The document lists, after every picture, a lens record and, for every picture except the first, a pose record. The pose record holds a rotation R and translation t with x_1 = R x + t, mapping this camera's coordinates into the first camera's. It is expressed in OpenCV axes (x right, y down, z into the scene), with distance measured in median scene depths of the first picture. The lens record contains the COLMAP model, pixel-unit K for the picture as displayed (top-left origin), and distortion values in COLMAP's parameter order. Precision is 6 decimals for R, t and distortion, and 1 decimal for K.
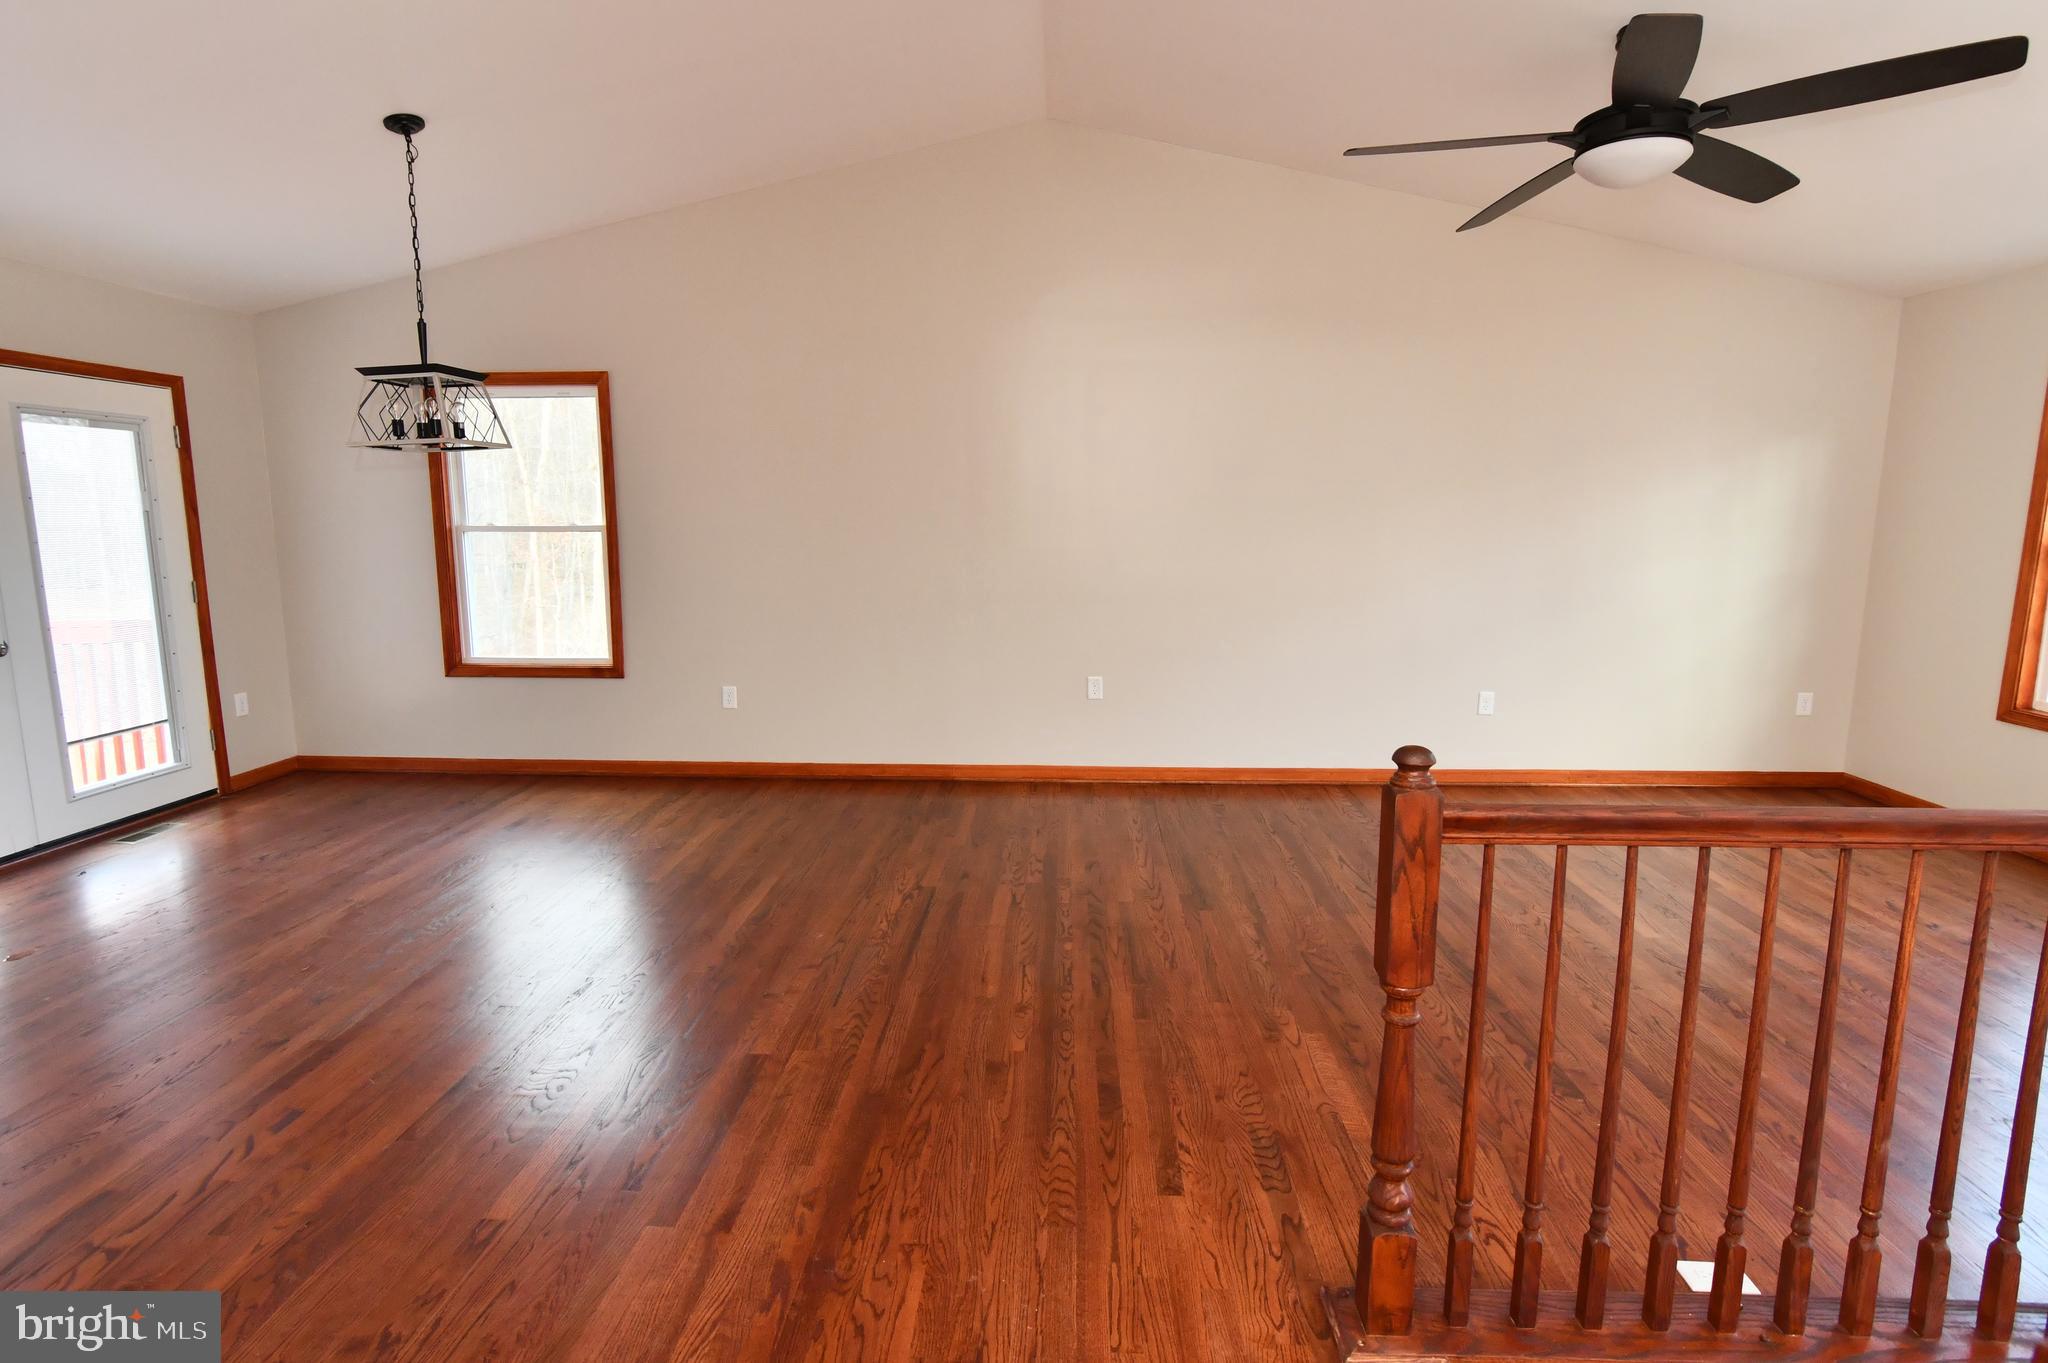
lens RADIAL K [[995.2, 0, 1024.6], [0, 995.2, 661.5], [0, 0, 1]] dist [-0.031340, 0.009506]
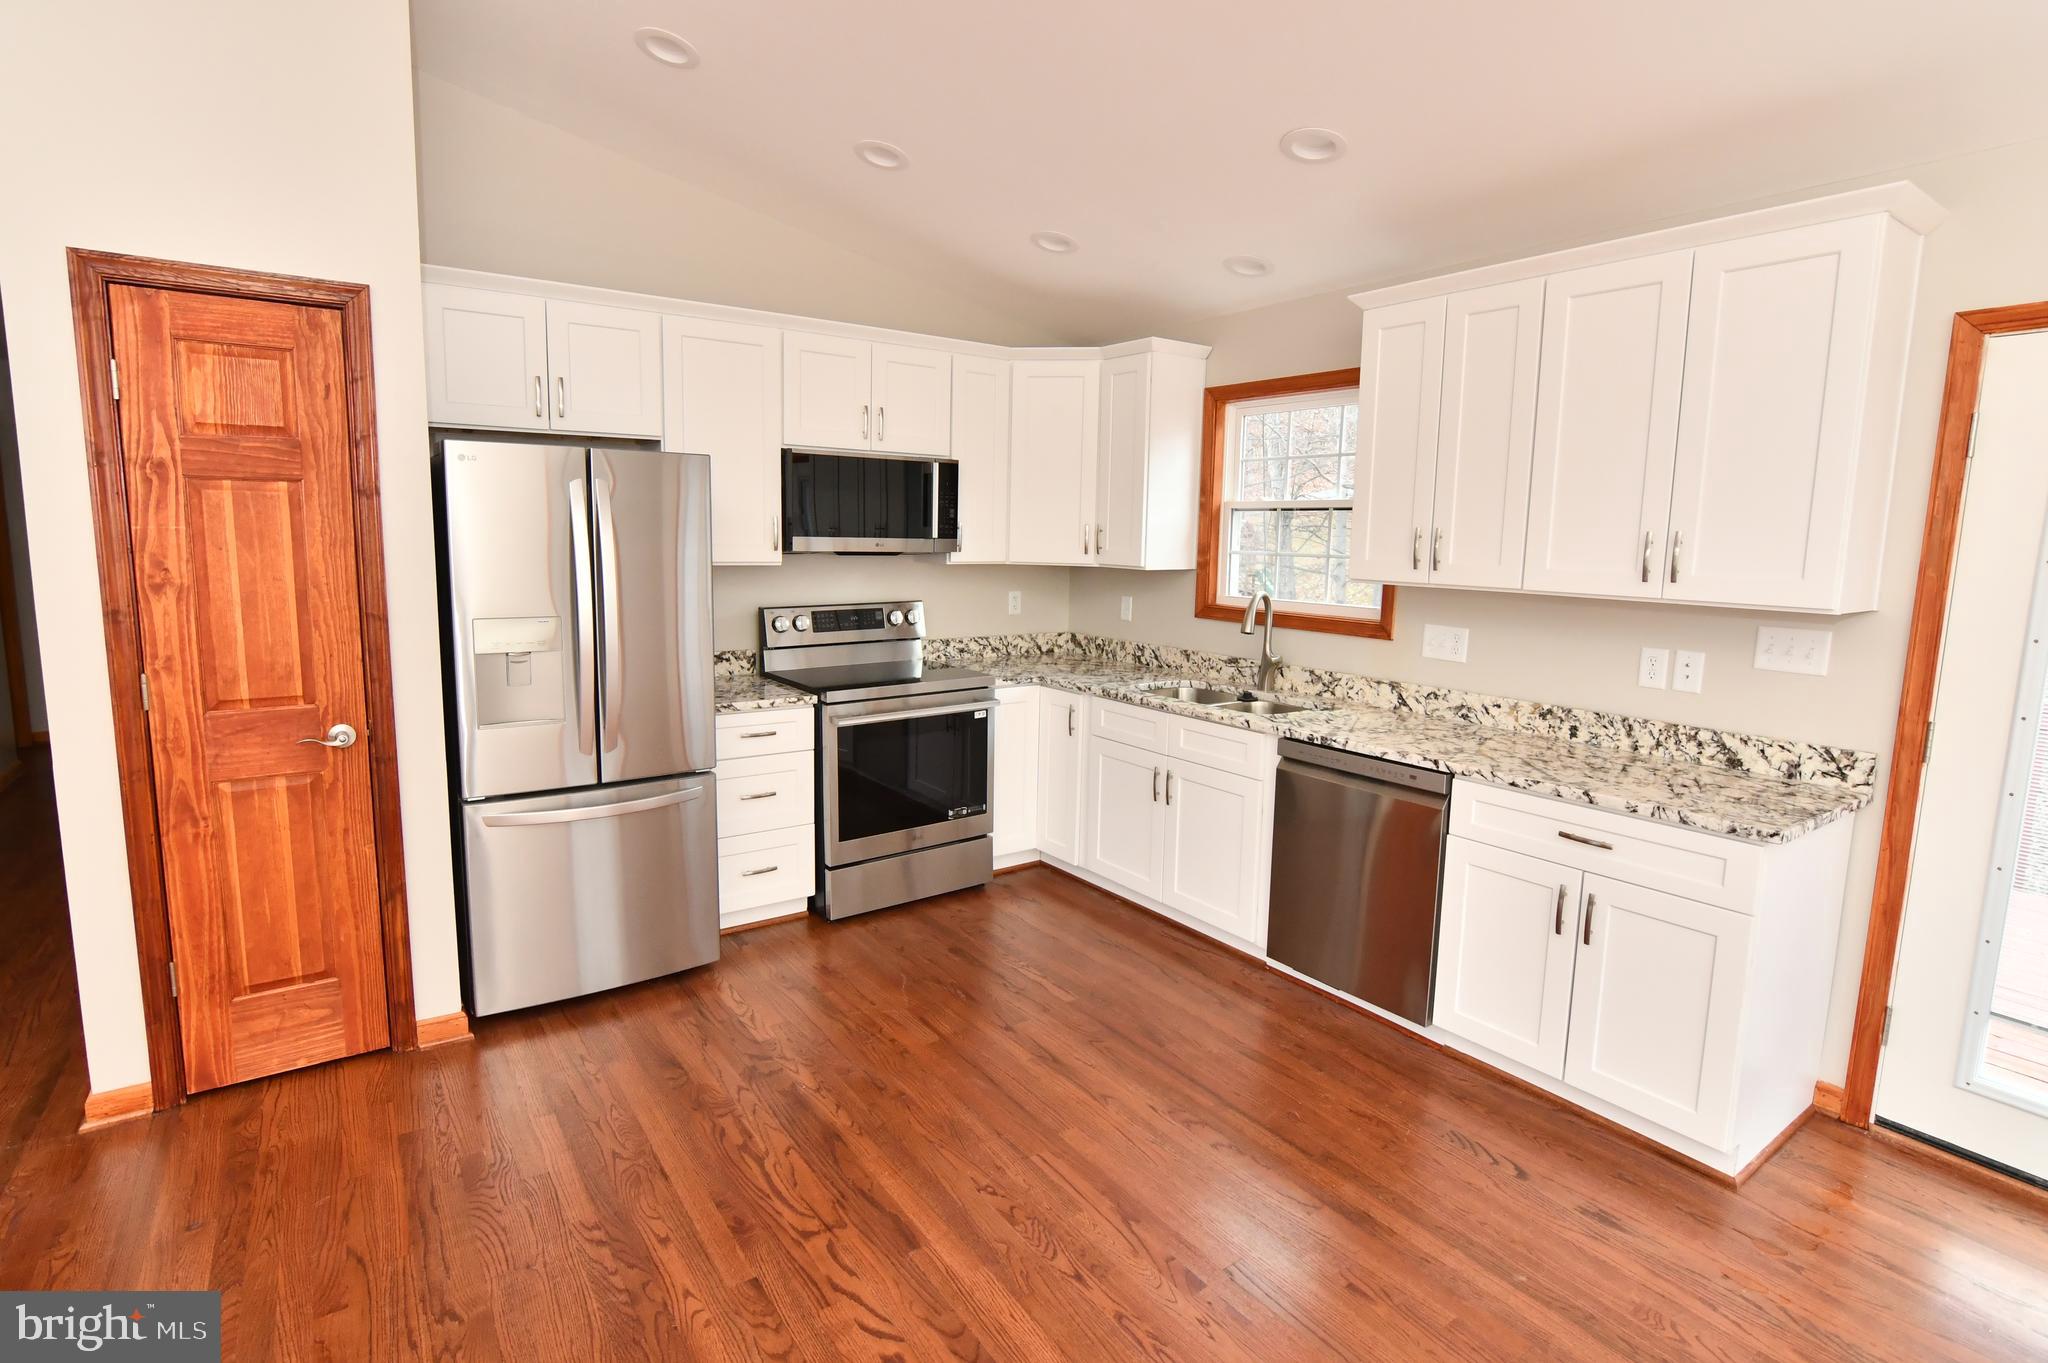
lens RADIAL K [[995.2, 0, 1021.5], [0, 995.2, 662.0], [0, 0, 1]] dist [-0.031340, 0.009506]
pose [[-0.791499, 0.062536, -0.607963, -0.226114], [-0.109518, 0.964138, 0.241753, -0.151373], [0.601278, 0.257930, -0.756265, 0.852944]]
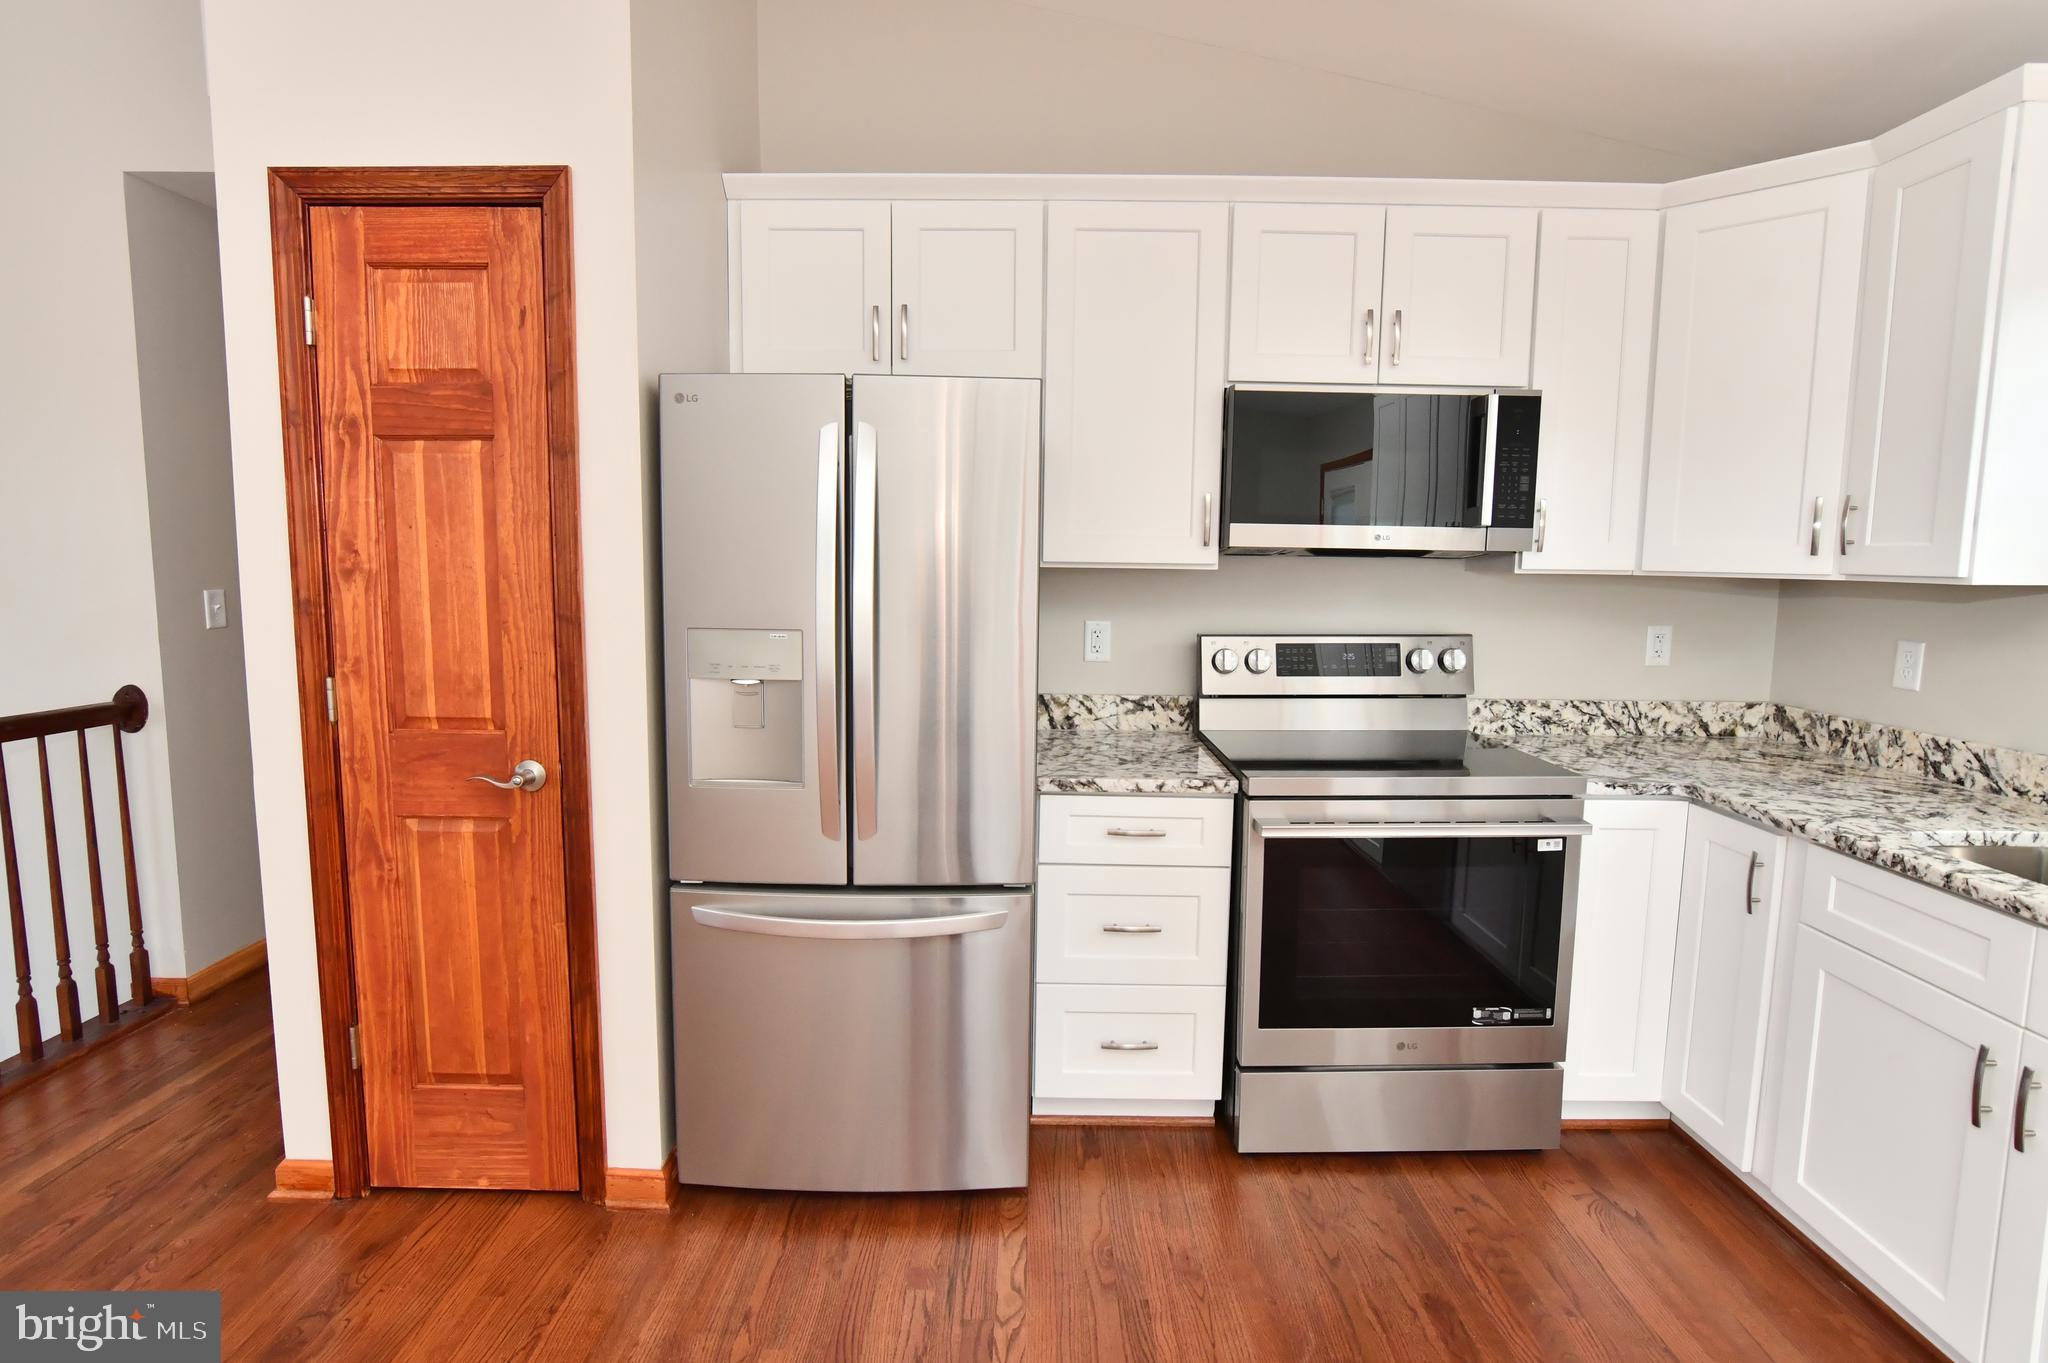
lens RADIAL K [[995.2, 0, 1020.3], [0, 995.2, 662.4], [0, 0, 1]] dist [-0.031340, 0.009506]
pose [[-0.999480, -0.010485, -0.030483, -0.494076], [-0.017720, 0.968642, 0.247828, -0.078702], [0.026929, 0.248239, -0.968324, 0.572049]]
